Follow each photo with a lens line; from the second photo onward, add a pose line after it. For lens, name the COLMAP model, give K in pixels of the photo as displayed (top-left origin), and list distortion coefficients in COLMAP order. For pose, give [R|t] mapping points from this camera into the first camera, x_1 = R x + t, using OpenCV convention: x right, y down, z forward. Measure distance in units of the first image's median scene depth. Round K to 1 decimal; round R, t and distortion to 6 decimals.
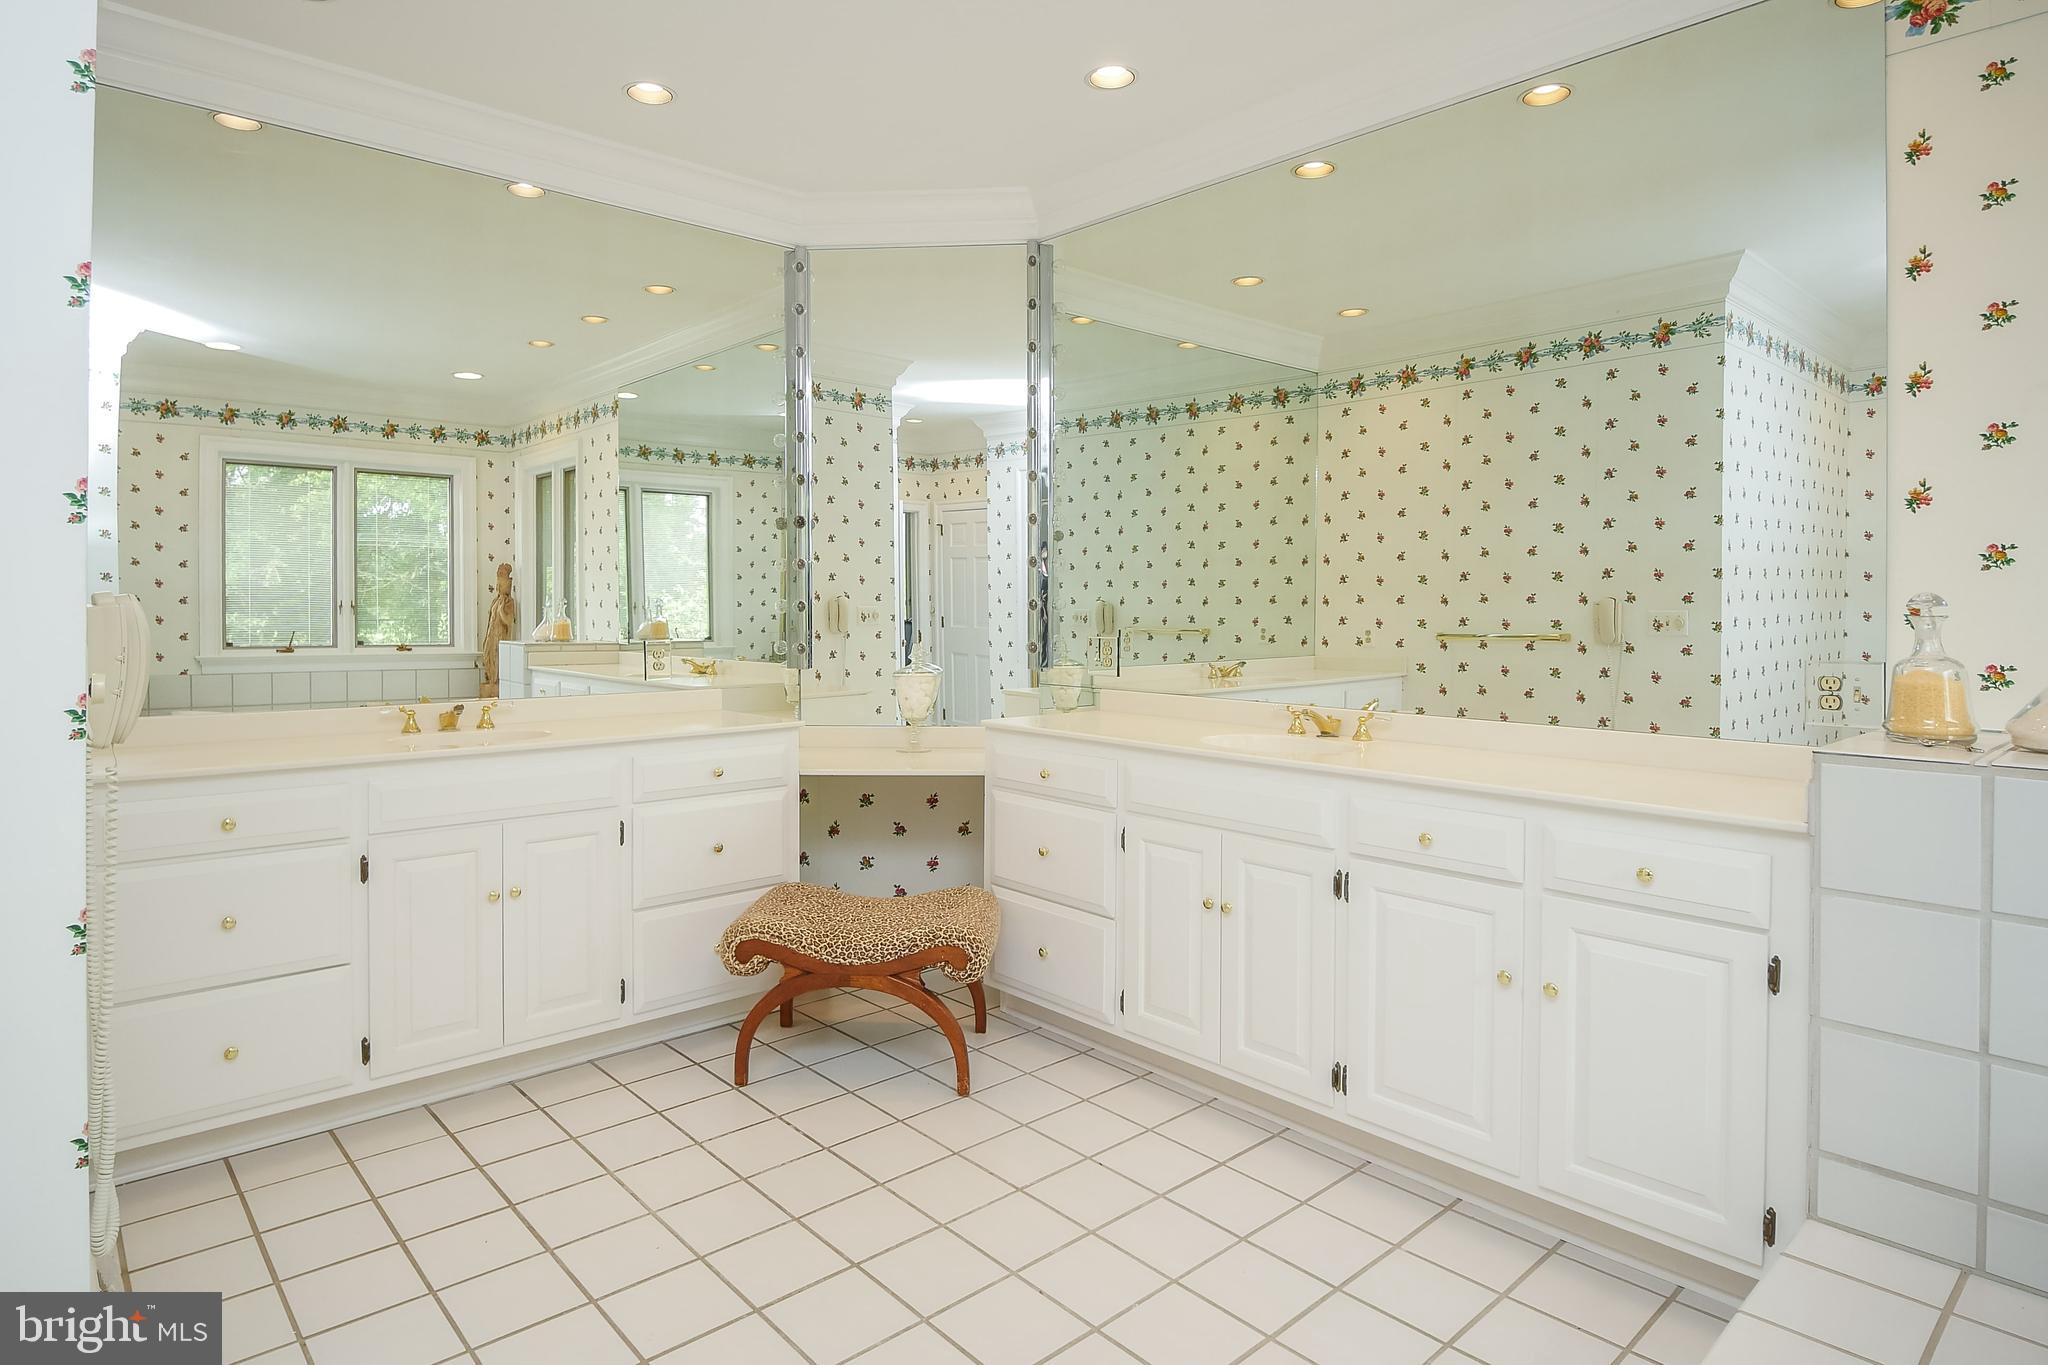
lens RADIAL K [[1113.8, 0, 983.2], [0, 1113.8, 673.2], [0, 0, 1]] dist [-0.021312, -0.006326]
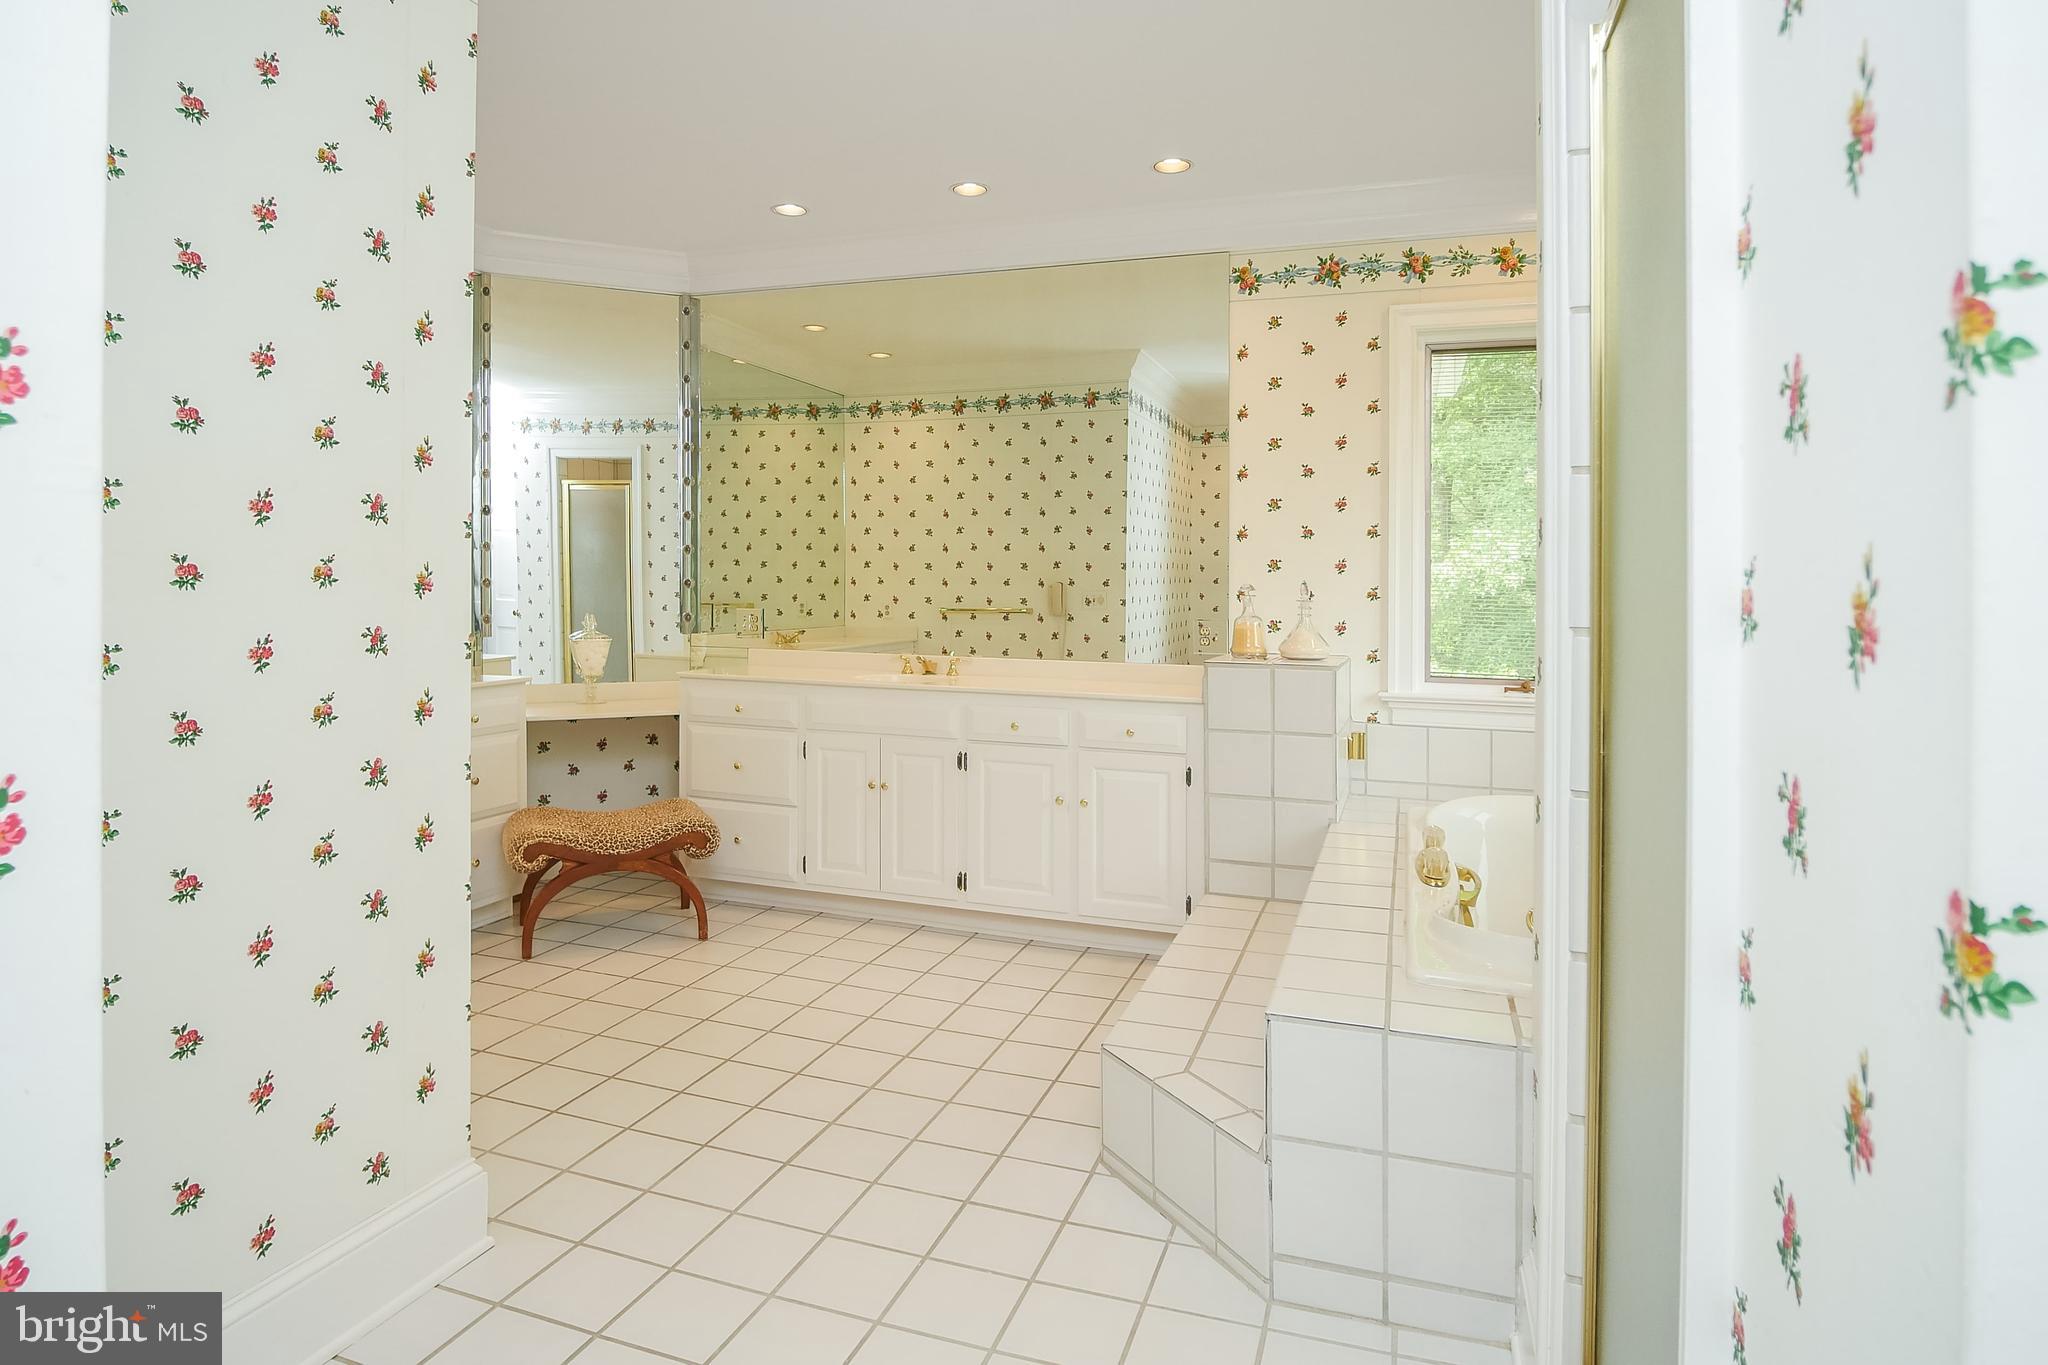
lens RADIAL K [[1113.8, 0, 1019.5], [0, 1113.8, 687.9], [0, 0, 1]] dist [-0.021312, -0.006326]
pose [[0.864536, -0.033150, 0.501476, -0.198672], [0.015641, 0.999114, 0.039082, 0.010264], [-0.502327, -0.025945, 0.864288, -0.211838]]
